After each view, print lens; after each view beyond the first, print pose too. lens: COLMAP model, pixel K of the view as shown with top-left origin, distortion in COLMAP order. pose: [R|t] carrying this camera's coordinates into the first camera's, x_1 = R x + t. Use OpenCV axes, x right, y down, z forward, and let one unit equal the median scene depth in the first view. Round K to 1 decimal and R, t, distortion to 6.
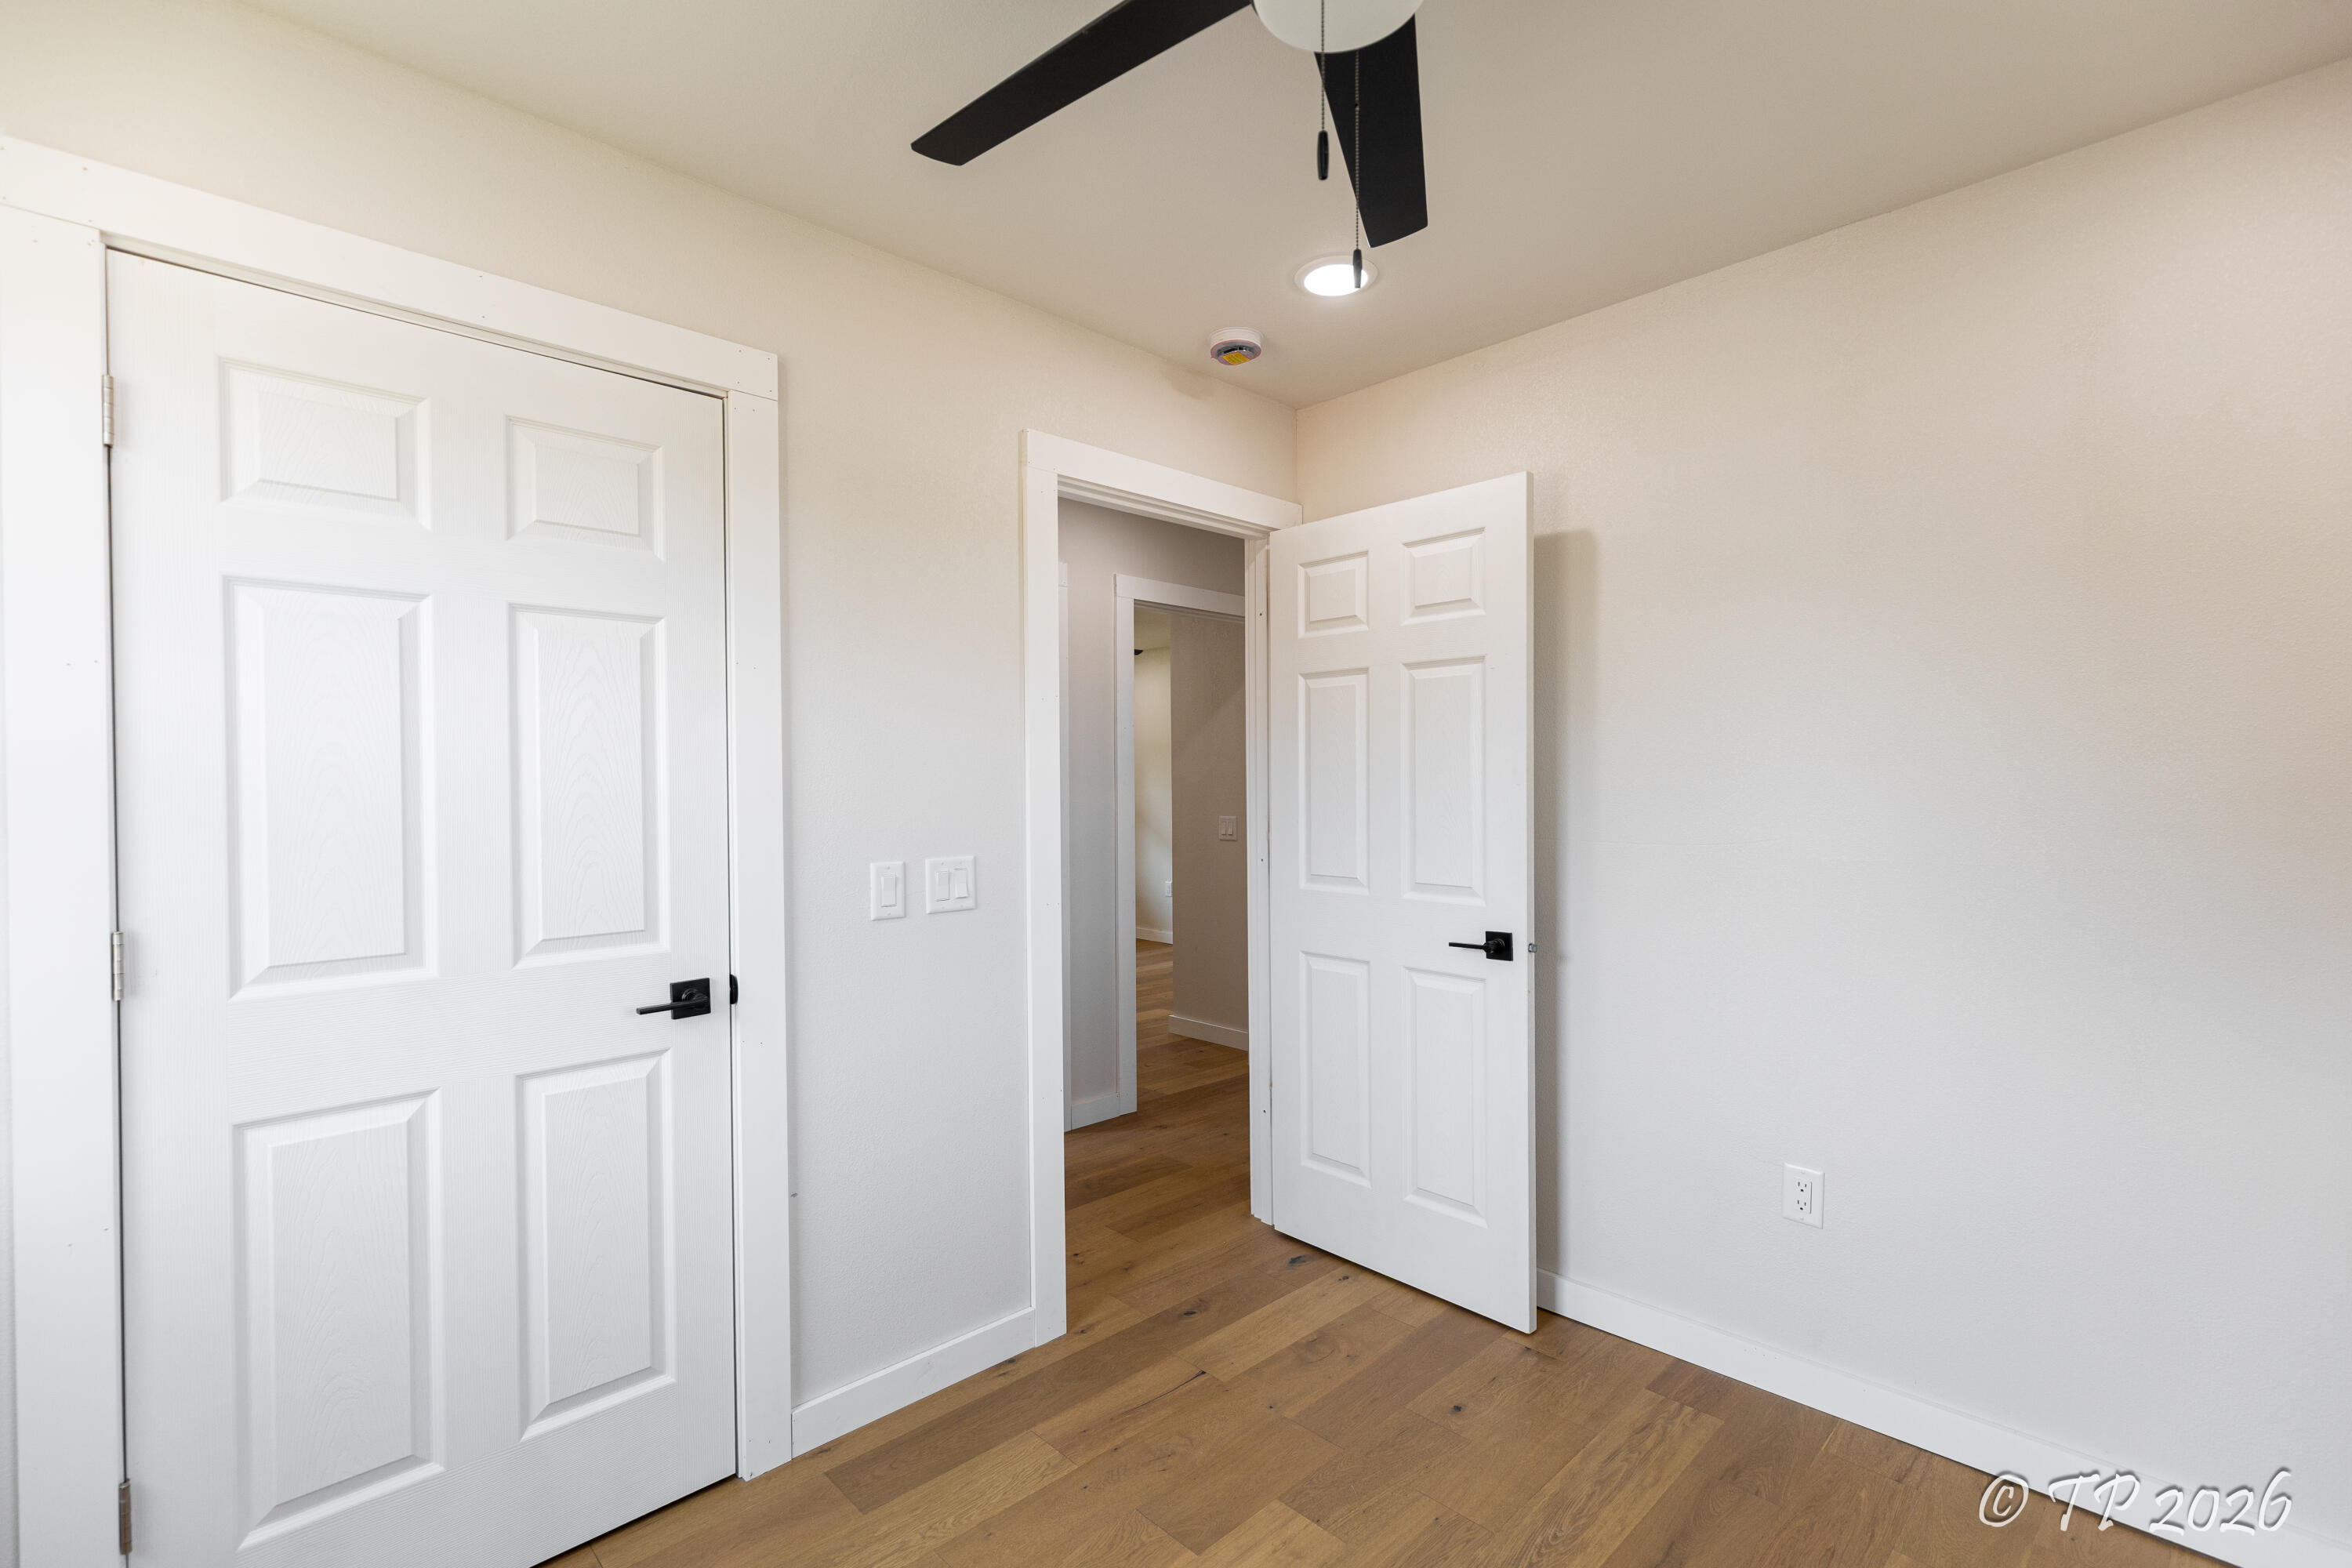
lens RADIAL K [[1062.4, 0, 1179.7], [0, 1062.4, 791.9], [0, 0, 1]] dist [0.002622, 0.000376]
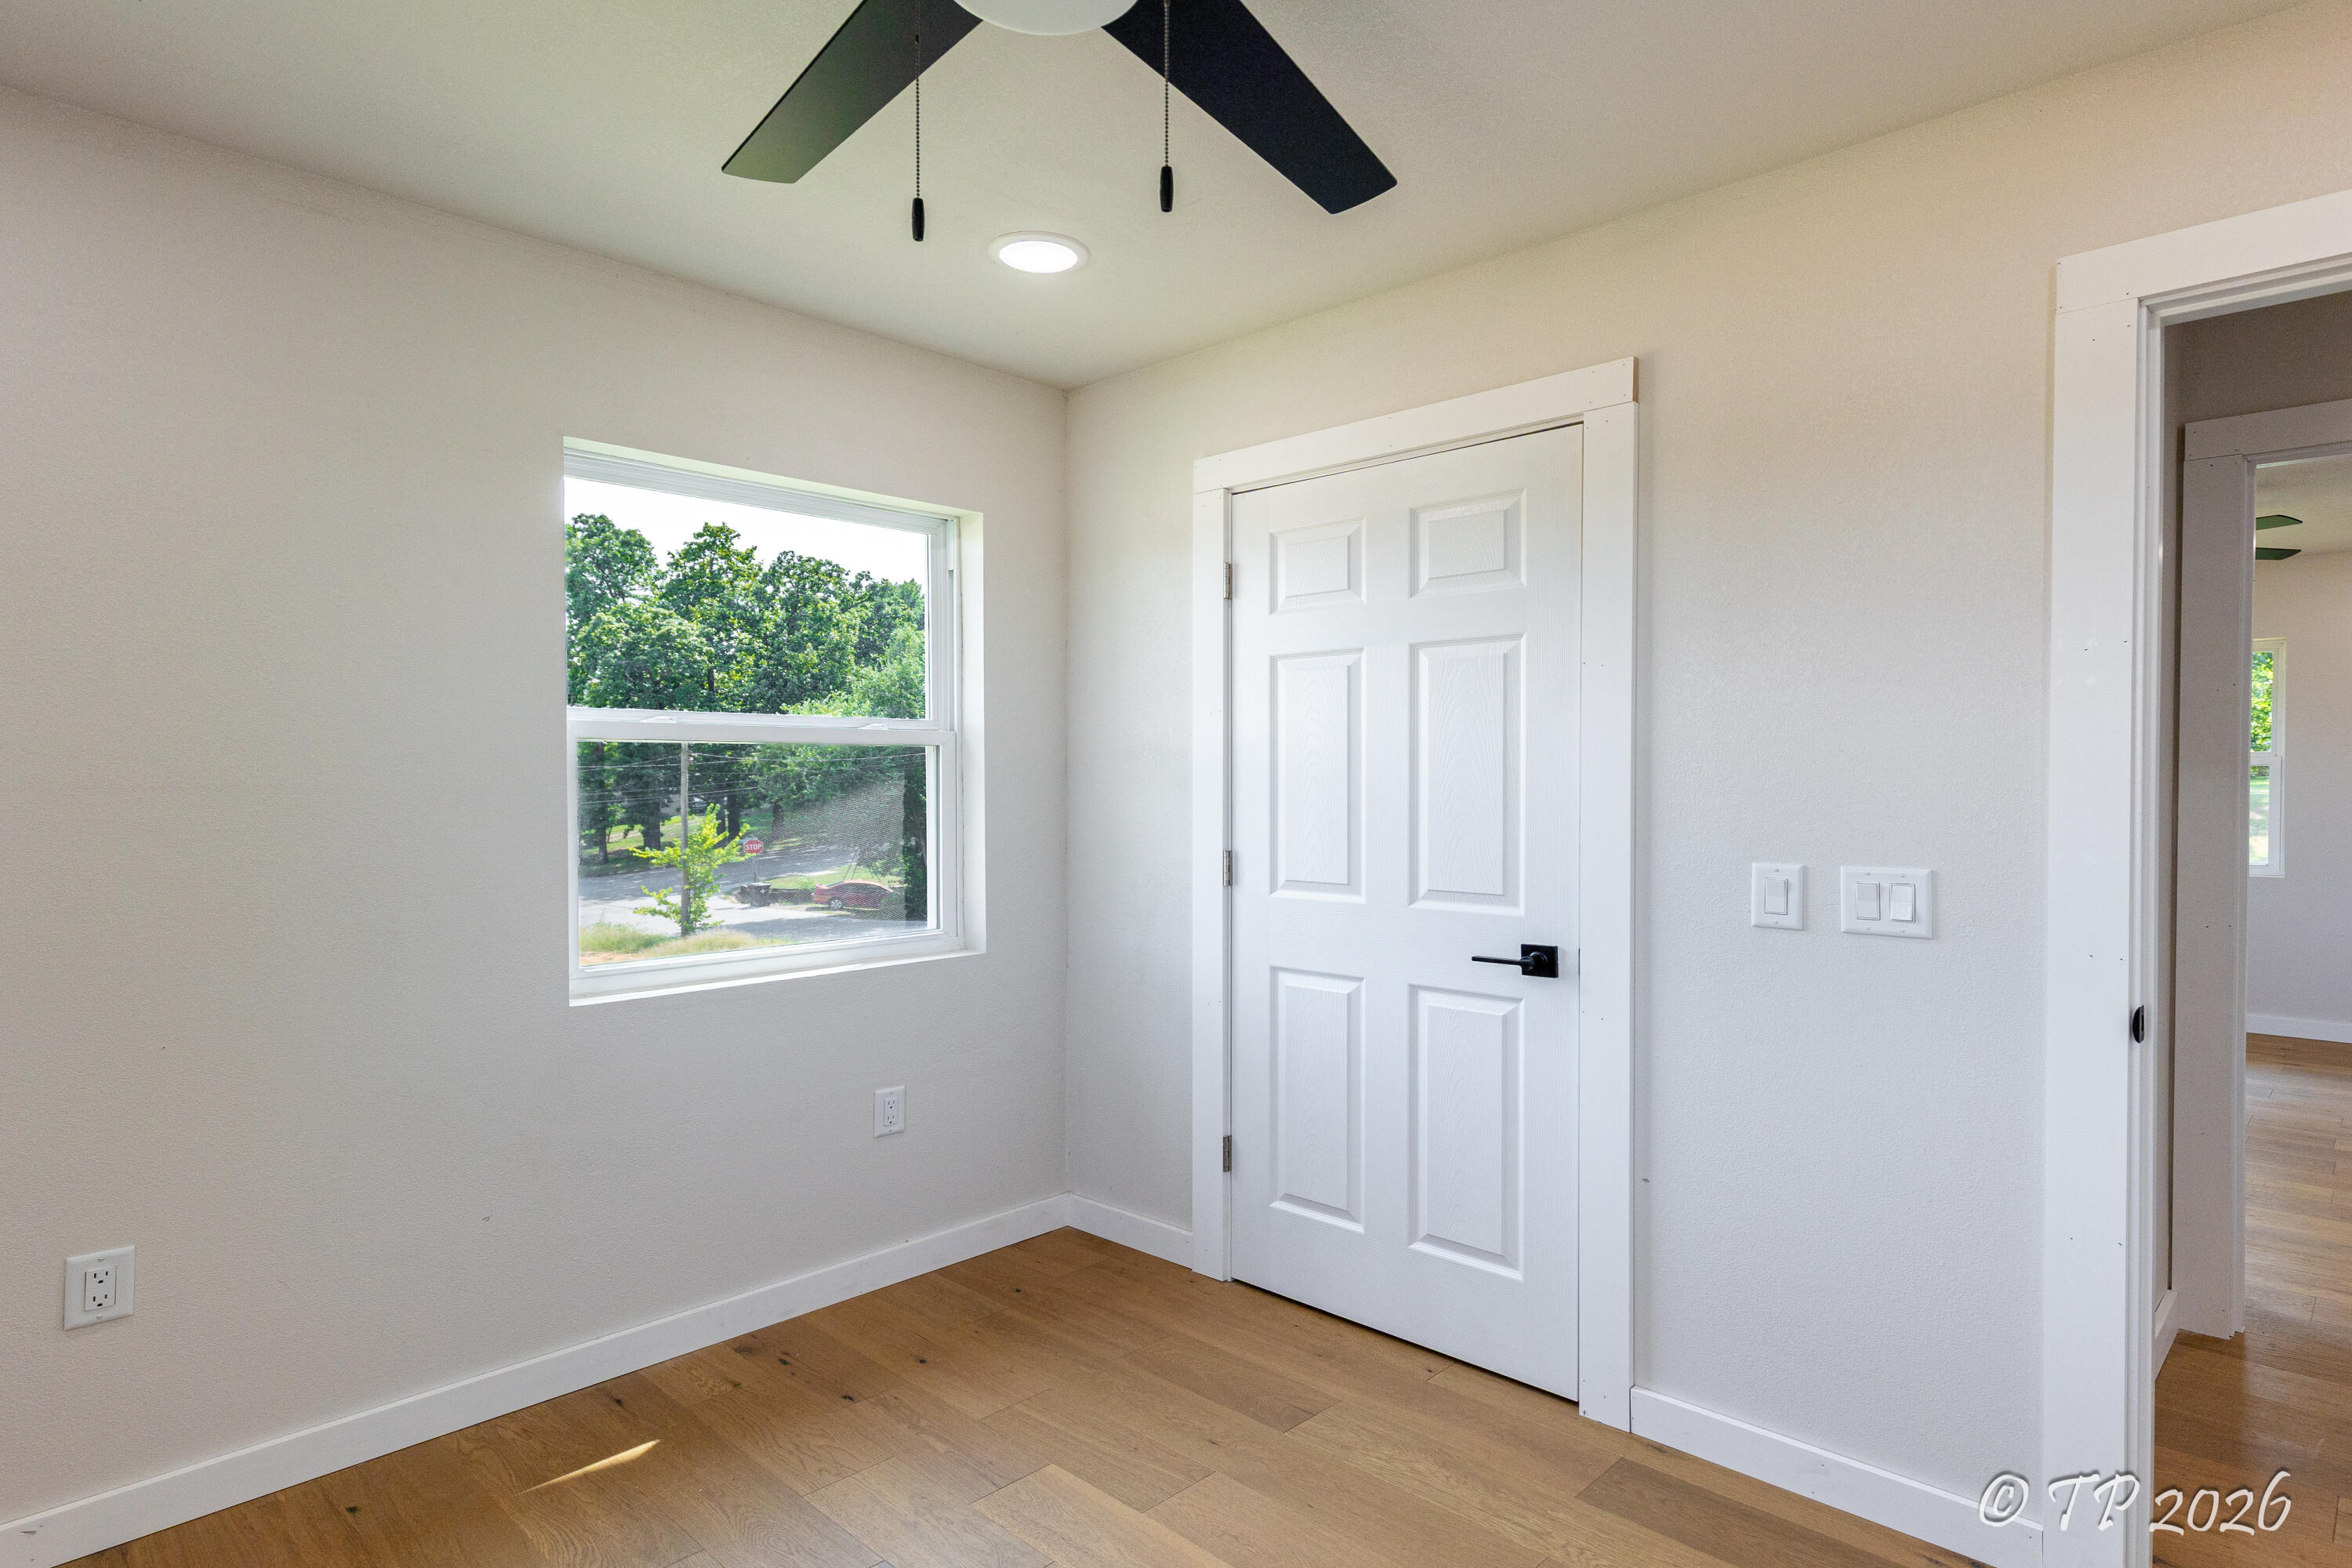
lens RADIAL K [[1062.4, 0, 1179.7], [0, 1062.4, 791.9], [0, 0, 1]] dist [0.002622, 0.000376]
pose [[0.130969, 0.017810, -0.991226, 0.645219], [-0.010148, 0.999810, 0.016623, -0.003835], [0.991335, 0.007882, 0.131125, 0.473760]]
